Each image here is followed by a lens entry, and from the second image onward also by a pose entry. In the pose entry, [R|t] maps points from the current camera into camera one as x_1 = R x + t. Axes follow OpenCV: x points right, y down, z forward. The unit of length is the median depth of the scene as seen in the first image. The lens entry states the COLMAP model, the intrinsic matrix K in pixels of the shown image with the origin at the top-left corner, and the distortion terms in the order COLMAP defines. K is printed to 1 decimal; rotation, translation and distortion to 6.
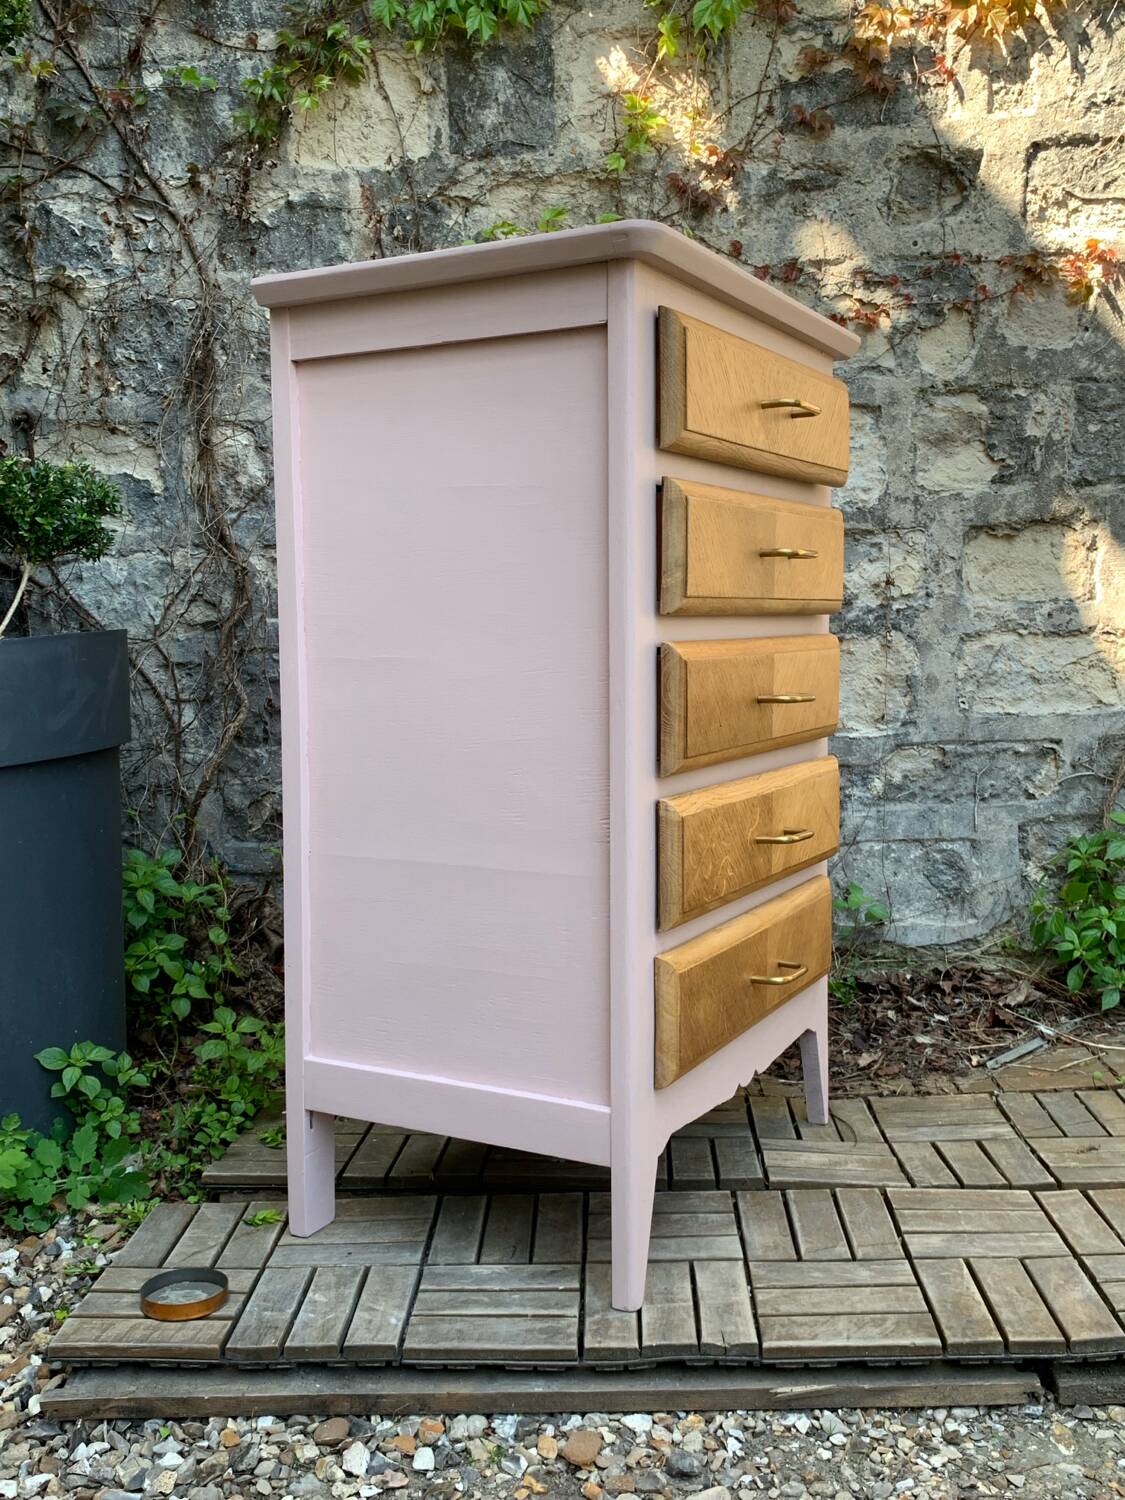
lens RADIAL K [[1464.3, 0, 554.4], [0, 1464.3, 736.7], [0, 0, 1]] dist [0.052362, -0.118872]
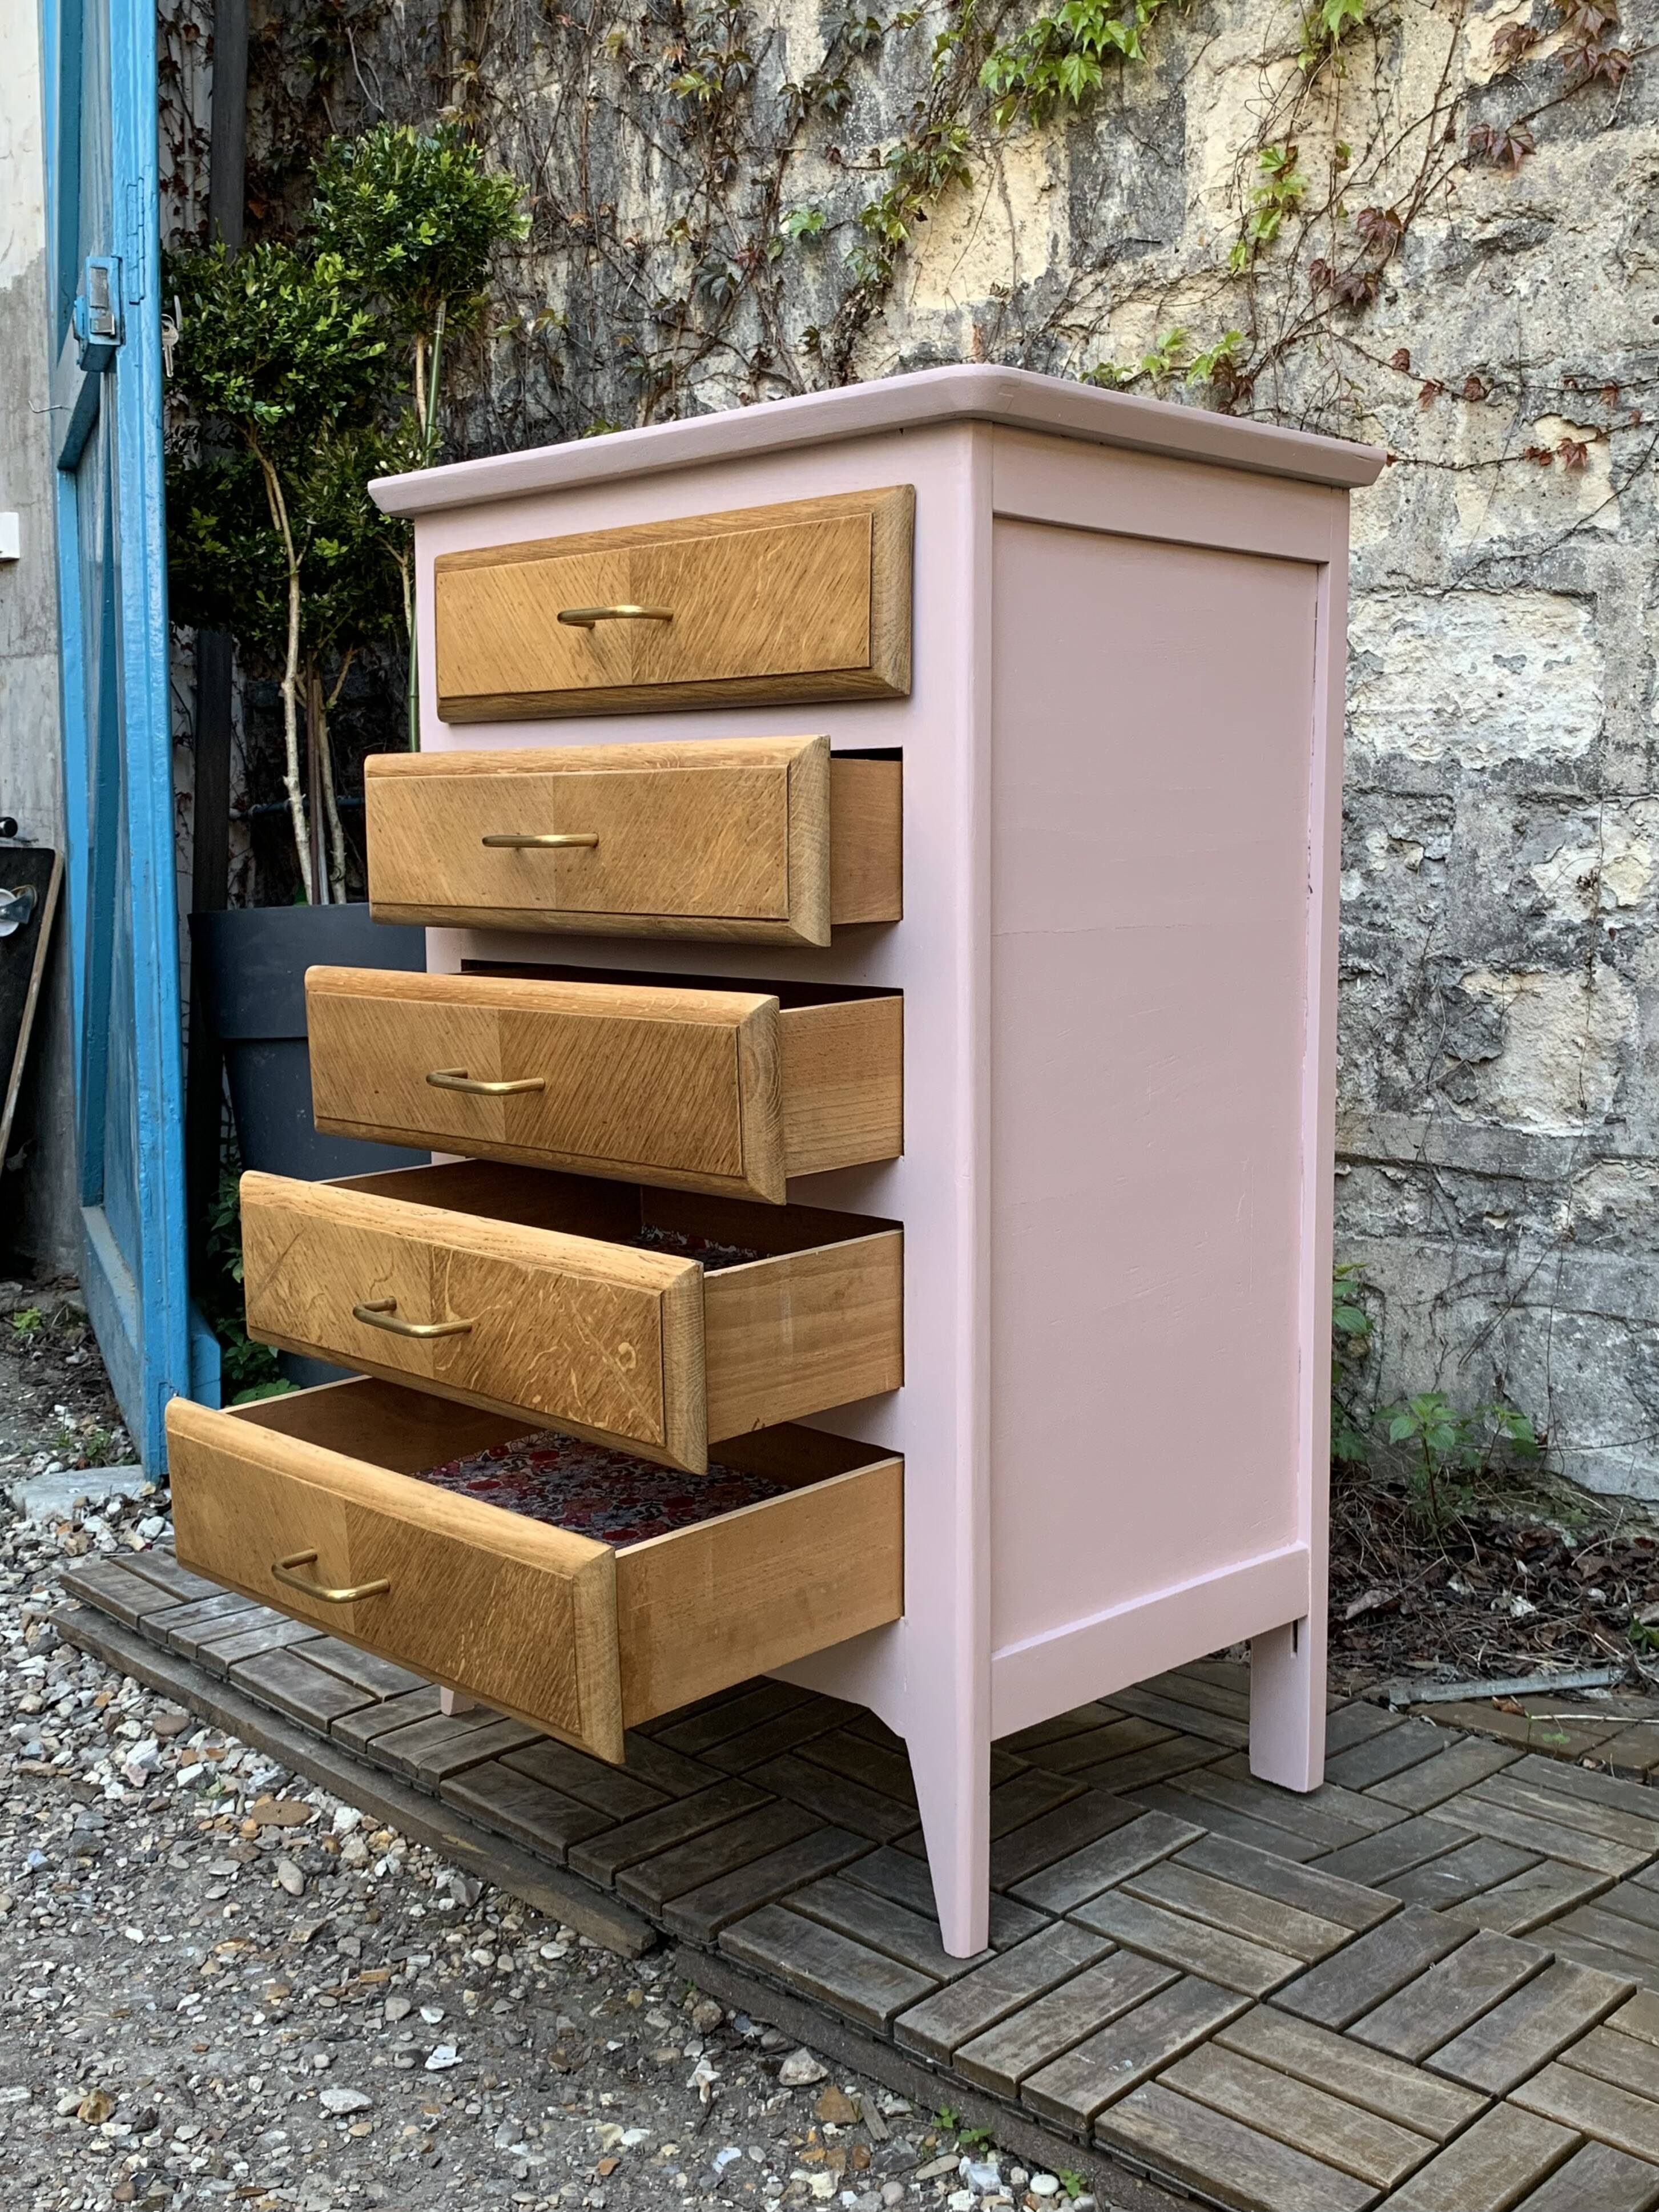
lens RADIAL K [[2303.2, 0, 820.8], [0, 2303.2, 1074.9], [0, 0, 1]] dist [0.066401, -0.174144]
pose [[0.719890, 0.106816, -0.685819, 0.672784], [-0.094615, 0.993966, 0.055494, -0.050890], [0.687609, 0.024939, 0.725653, 0.094174]]
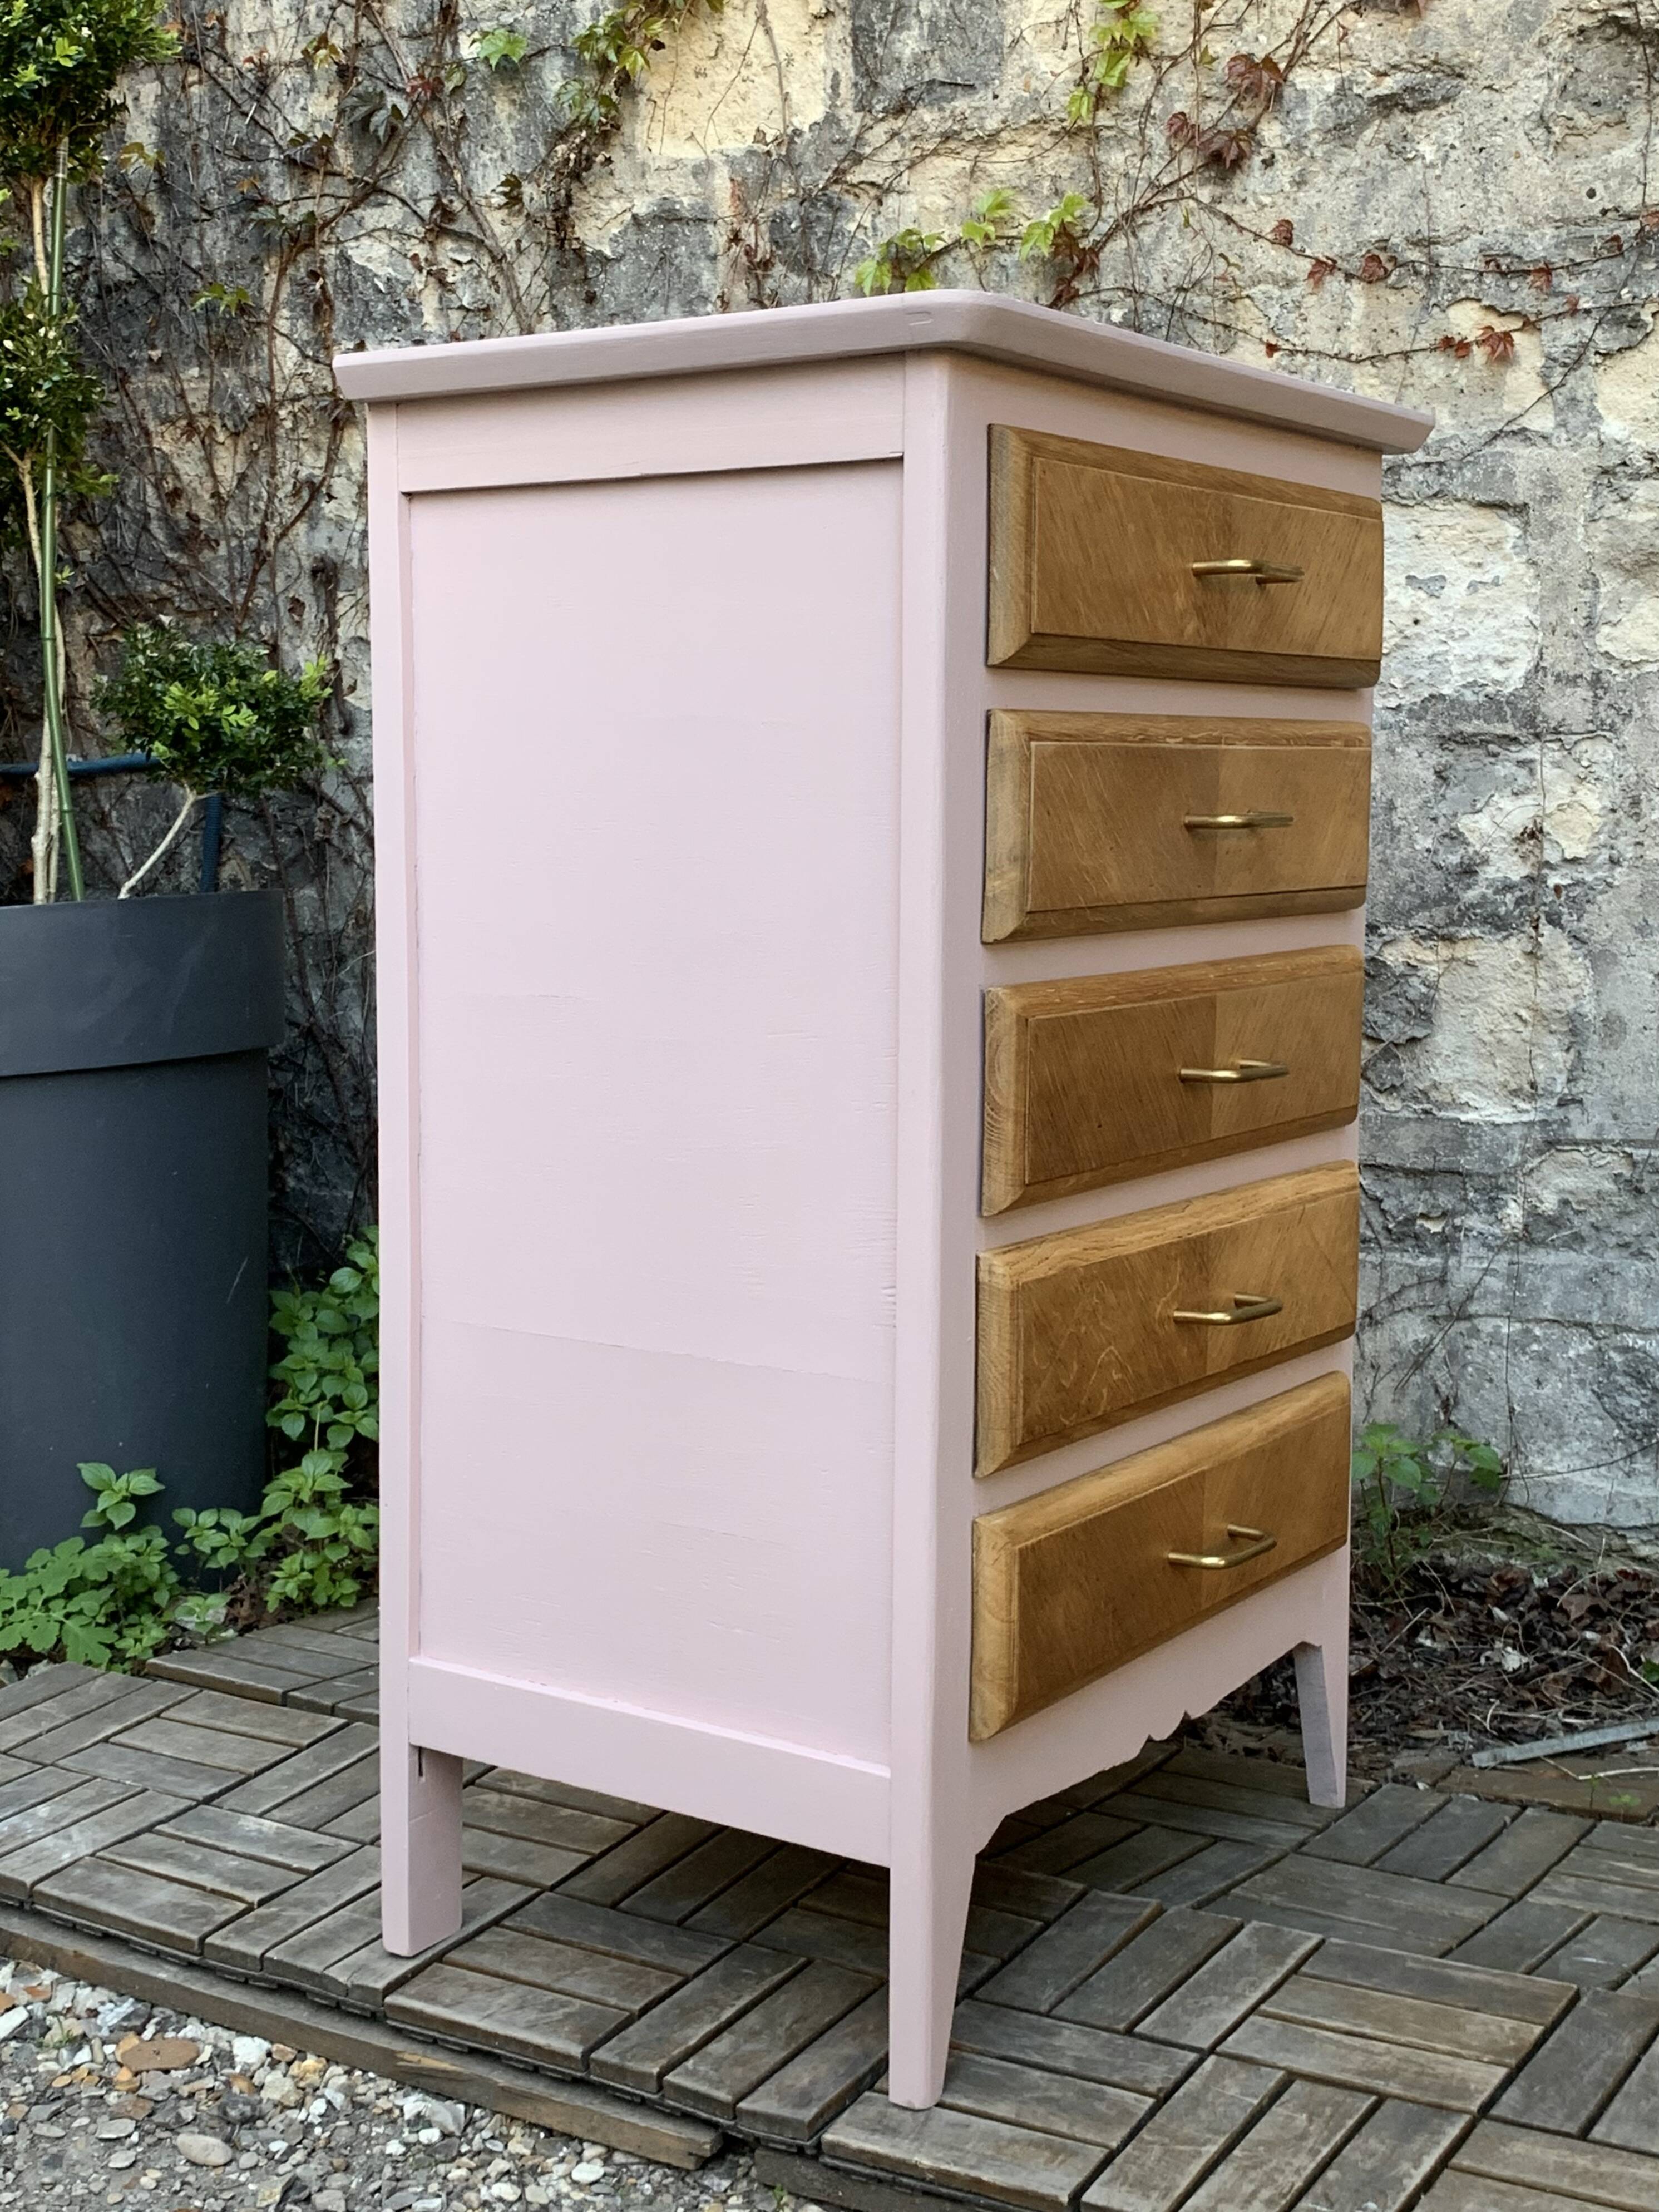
lens RADIAL K [[2853.1, 0, 799.3], [0, 2853.1, 1105.3], [0, 0, 1]] dist [0.153475, -0.478520]
pose [[0.851446, 0.071903, -0.519489, 0.559801], [-0.054897, 0.997334, 0.048066, -0.043816], [0.521561, -0.012407, 0.853124, -0.031471]]
